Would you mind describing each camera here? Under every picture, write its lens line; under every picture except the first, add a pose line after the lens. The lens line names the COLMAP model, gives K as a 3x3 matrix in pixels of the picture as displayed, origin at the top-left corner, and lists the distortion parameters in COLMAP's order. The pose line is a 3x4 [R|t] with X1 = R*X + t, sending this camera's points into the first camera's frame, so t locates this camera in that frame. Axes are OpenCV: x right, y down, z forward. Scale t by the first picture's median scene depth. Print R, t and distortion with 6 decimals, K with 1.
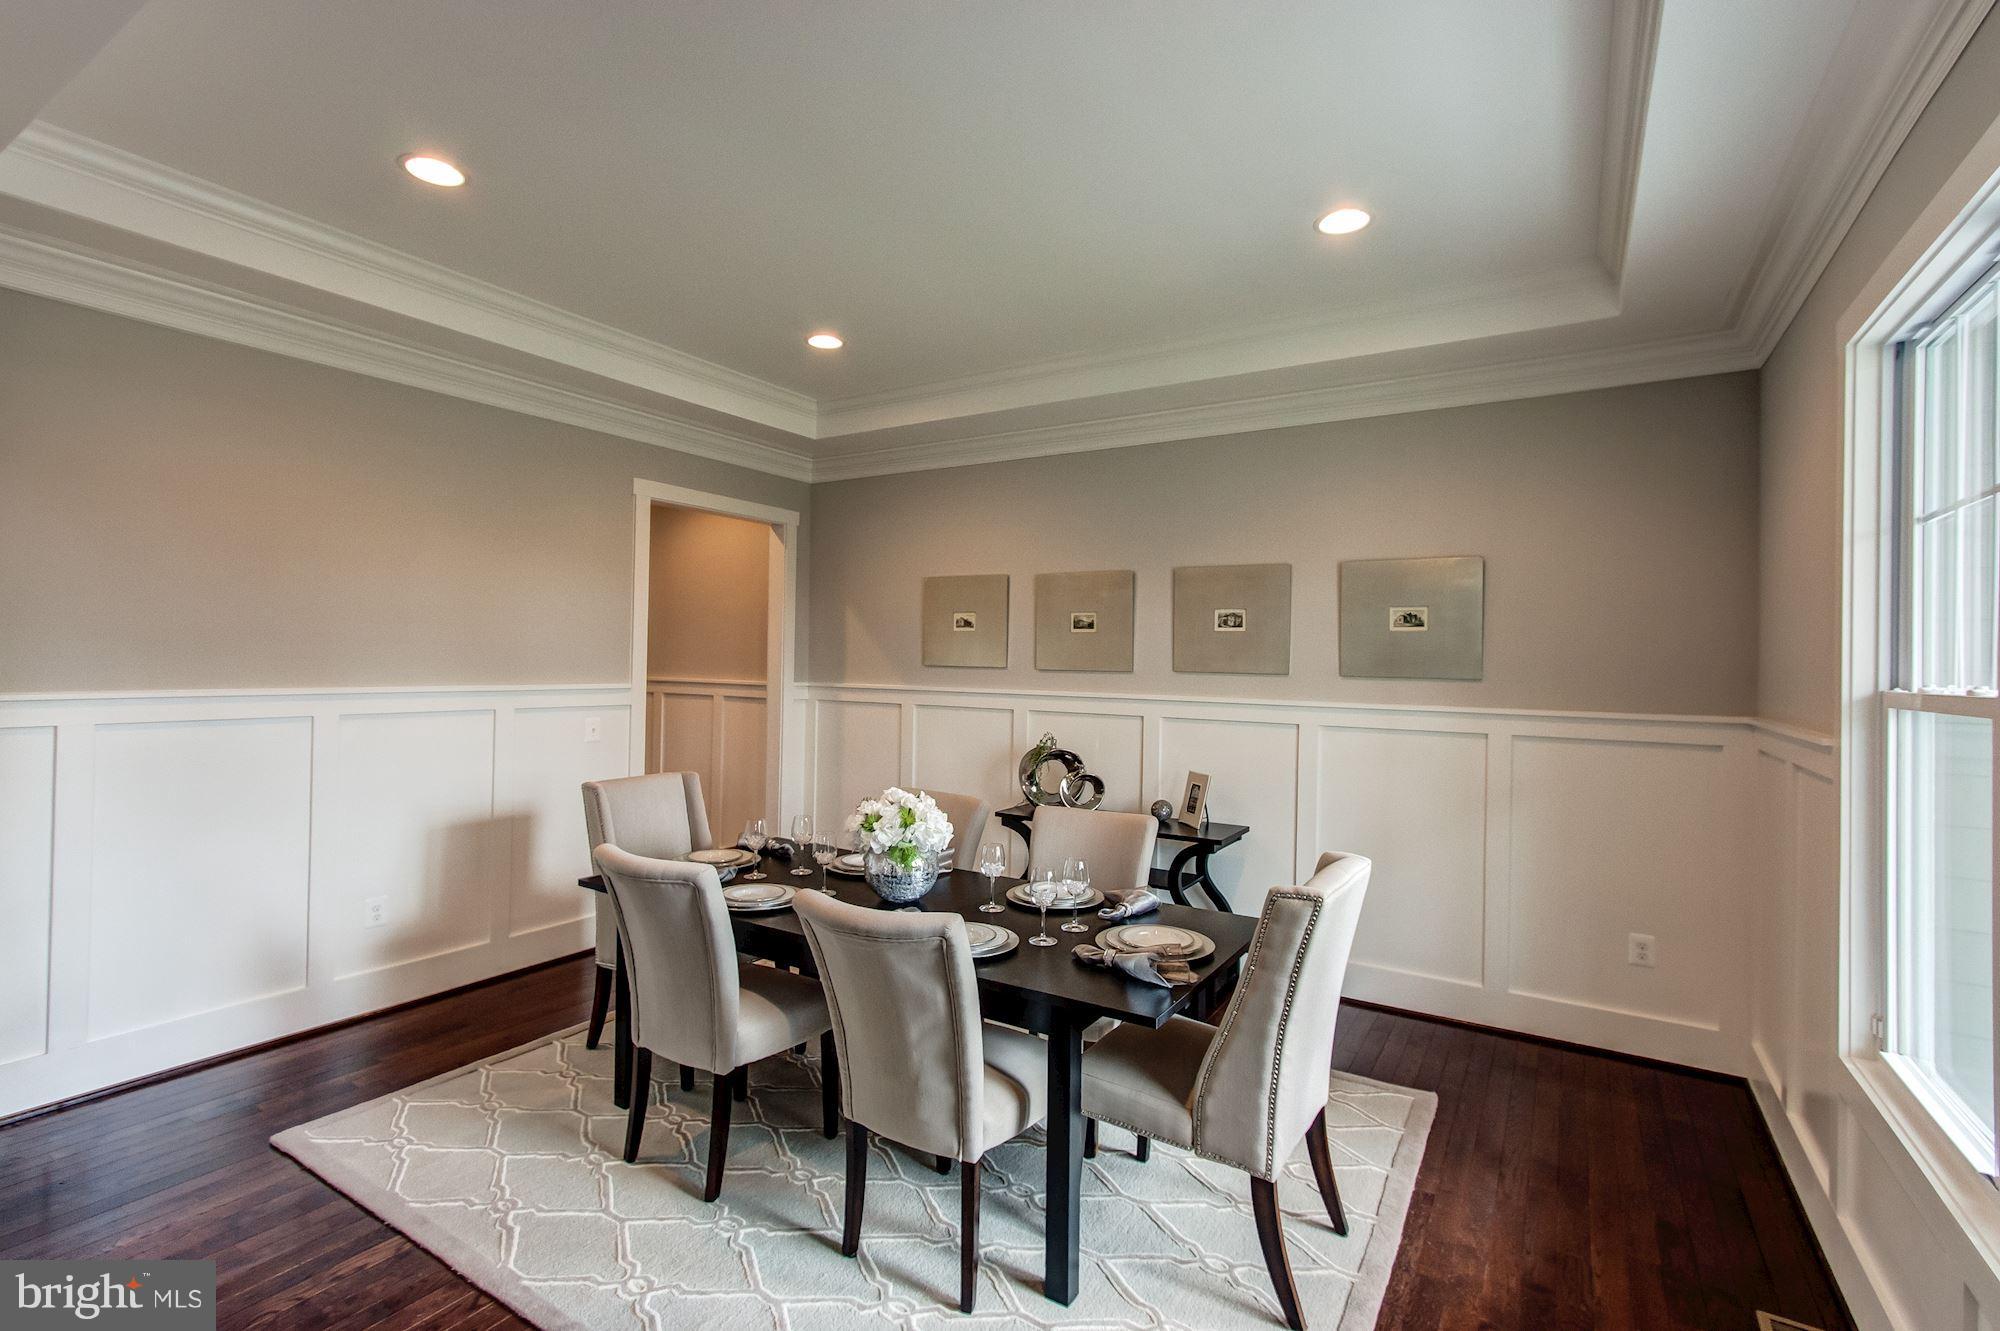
lens RADIAL K [[914.6, 0, 1002.5], [0, 914.6, 663.2], [0, 0, 1]] dist [0.004049, 0.002333]
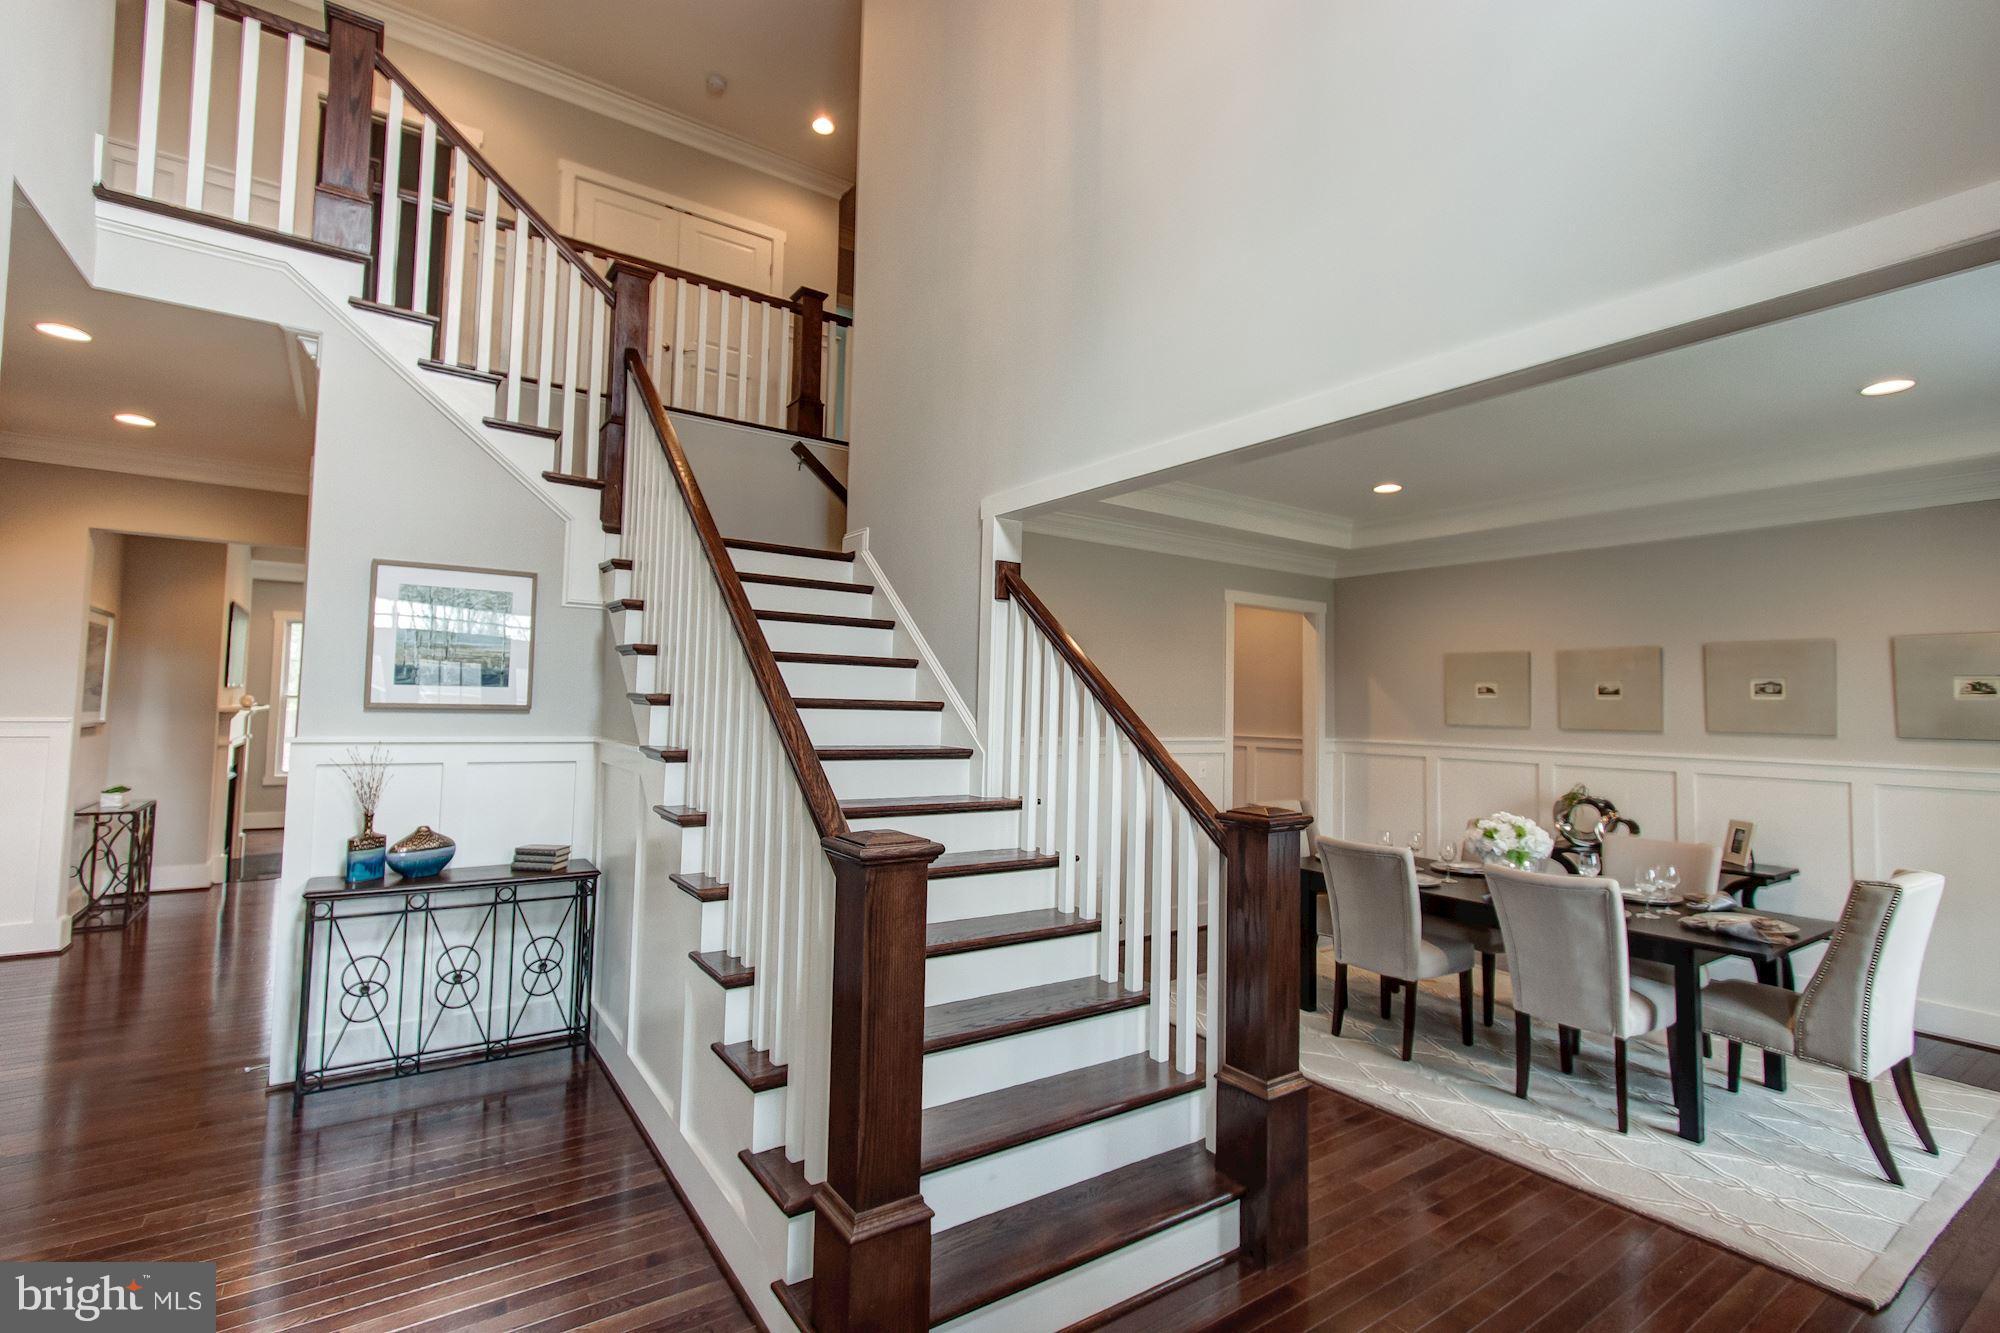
lens RADIAL K [[914.6, 0, 999.0], [0, 914.6, 664.5], [0, 0, 1]] dist [0.004049, 0.002333]
pose [[0.918664, -0.019969, -0.394535, -0.179506], [-0.003110, 0.998325, -0.057770, -0.007254], [0.395028, 0.054298, 0.917063, -0.434960]]
